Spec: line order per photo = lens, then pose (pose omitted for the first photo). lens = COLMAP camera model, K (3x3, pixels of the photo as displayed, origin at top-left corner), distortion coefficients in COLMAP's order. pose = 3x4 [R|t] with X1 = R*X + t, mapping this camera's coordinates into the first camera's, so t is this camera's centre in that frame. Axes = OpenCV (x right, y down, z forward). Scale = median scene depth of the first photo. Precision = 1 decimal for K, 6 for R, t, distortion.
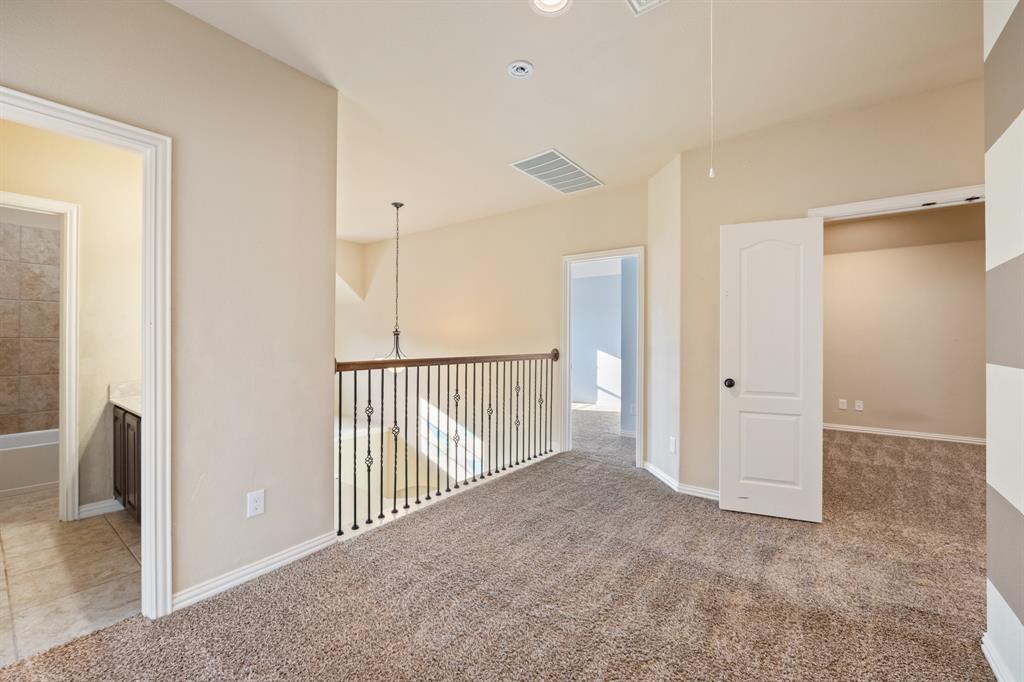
lens RADIAL K [[413.3, 0, 510.4], [0, 413.3, 338.8], [0, 0, 1]] dist [0.001047, -0.002085]
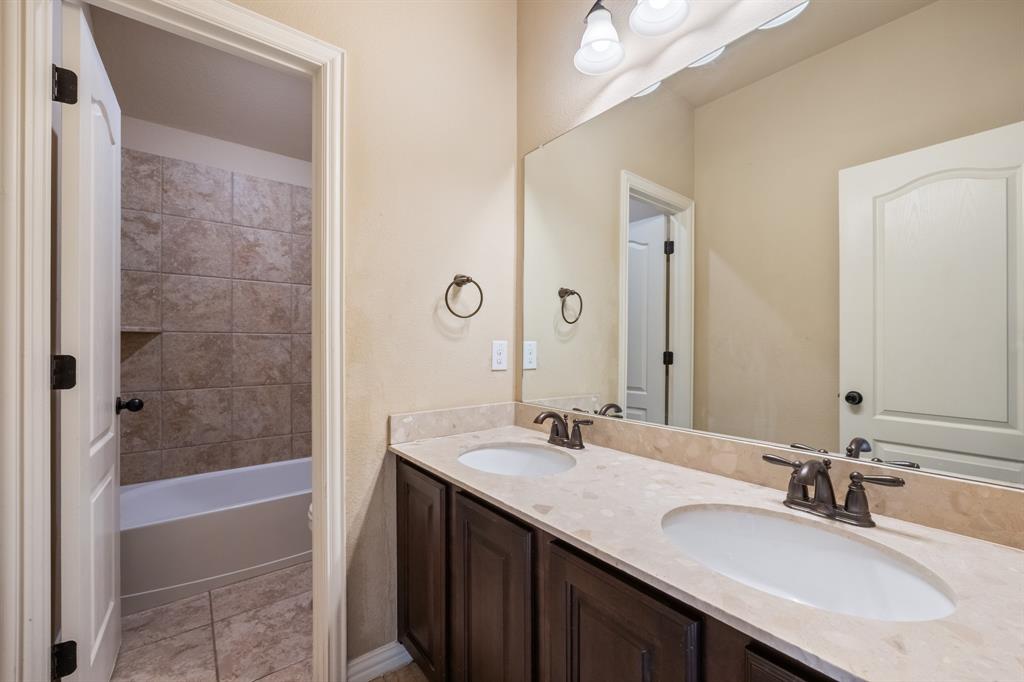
lens RADIAL K [[413.3, 0, 510.4], [0, 413.3, 338.8], [0, 0, 1]] dist [0.001047, -0.002085]
pose [[0.969235, -0.012360, -0.245826, -0.560400], [0.011031, 0.999916, -0.006782, 0.017531], [0.245889, 0.003862, 0.969290, 0.436009]]
